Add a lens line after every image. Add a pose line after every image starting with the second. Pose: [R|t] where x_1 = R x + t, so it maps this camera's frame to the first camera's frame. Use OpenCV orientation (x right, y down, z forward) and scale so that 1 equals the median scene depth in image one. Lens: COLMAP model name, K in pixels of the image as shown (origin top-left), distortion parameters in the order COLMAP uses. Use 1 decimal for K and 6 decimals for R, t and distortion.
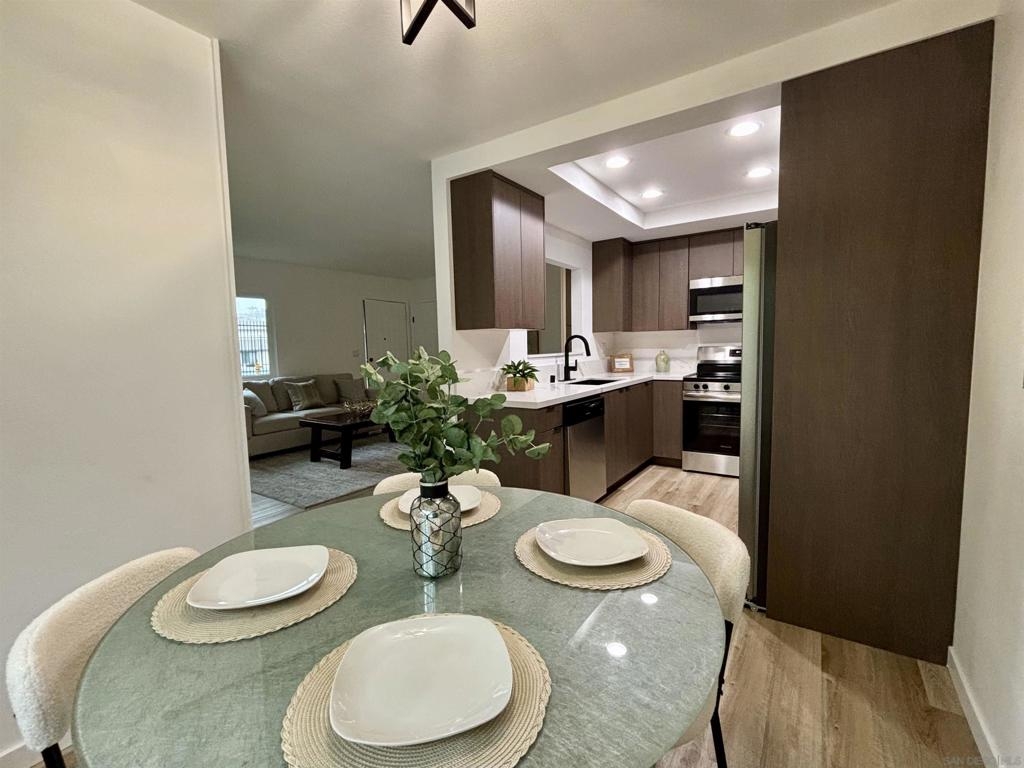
lens RADIAL K [[455.9, 0, 508.1], [0, 455.9, 386.2], [0, 0, 1]] dist [0.030142, -0.000110]
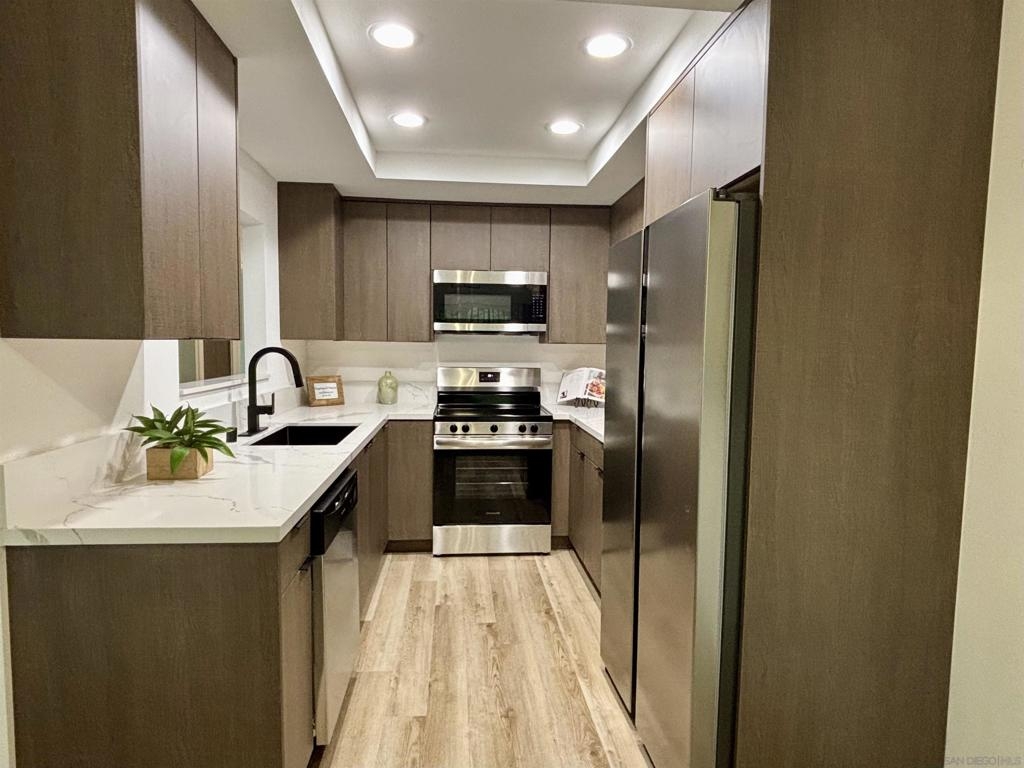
lens RADIAL K [[586.2, 0, 512.0], [0, 586.2, 384.0], [0, 0, 1]] dist [-0.000434, -0.001488]
pose [[0.769228, -0.008949, 0.638911, -0.066251], [0.022952, 0.999644, -0.013632, -0.048239], [-0.638562, 0.025151, 0.769160, 0.268848]]
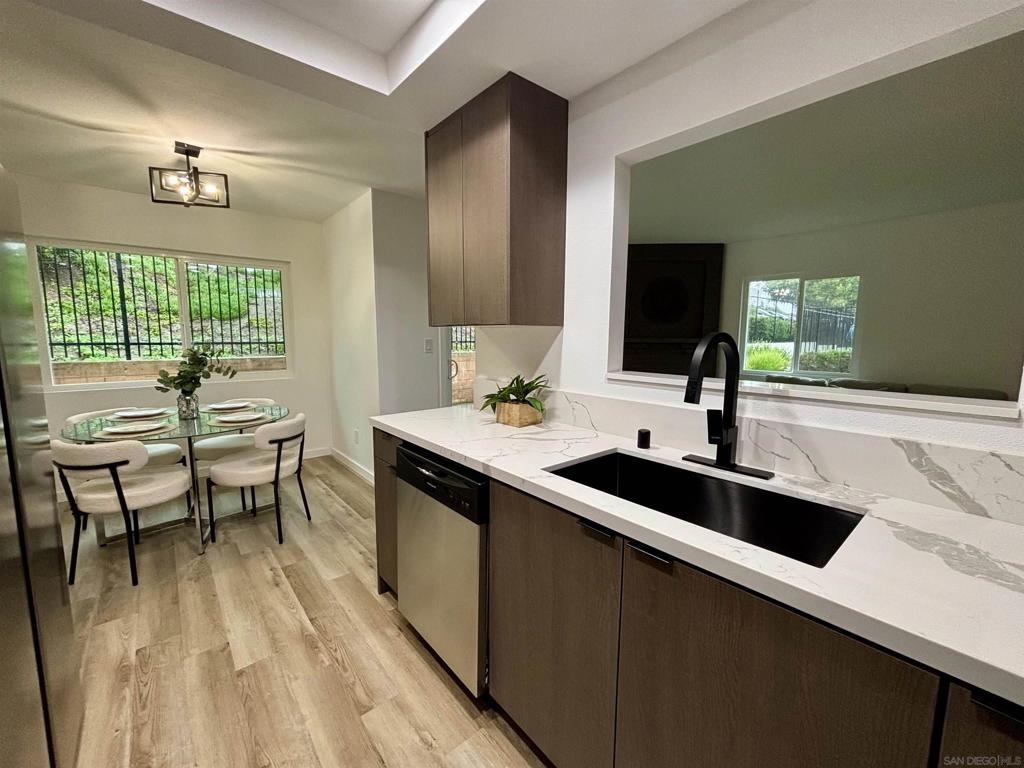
lens RADIAL K [[412.0, 0, 508.0], [0, 412.0, 382.7], [0, 0, 1]] dist [0.000325, 0.000074]
pose [[-0.268840, 0.138270, -0.953208, 0.419505], [-0.084447, 0.982448, 0.166329, -0.102275], [0.959476, 0.125212, -0.252445, 0.844461]]
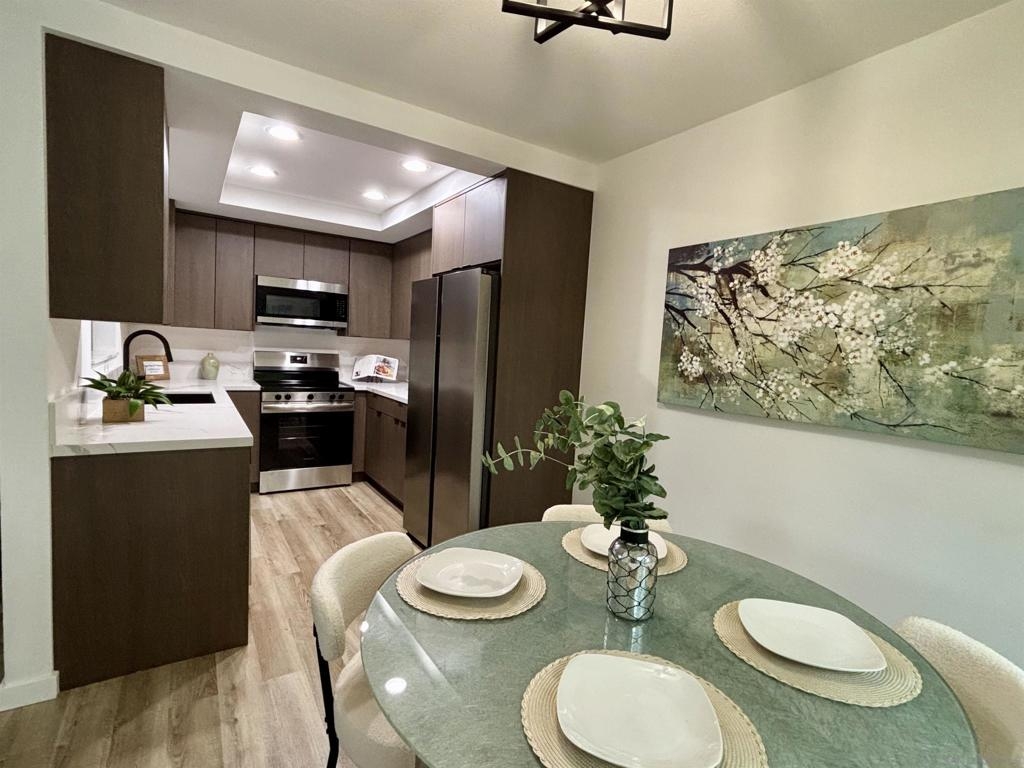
lens RADIAL K [[499.5, 0, 515.6], [0, 499.5, 382.1], [0, 0, 1]] dist [-0.001136, -0.000532]
pose [[0.378862, -0.018649, 0.925265, -0.300212], [0.016290, 0.999776, 0.013481, -0.032486], [-0.925310, 0.009965, 0.379081, 0.187742]]
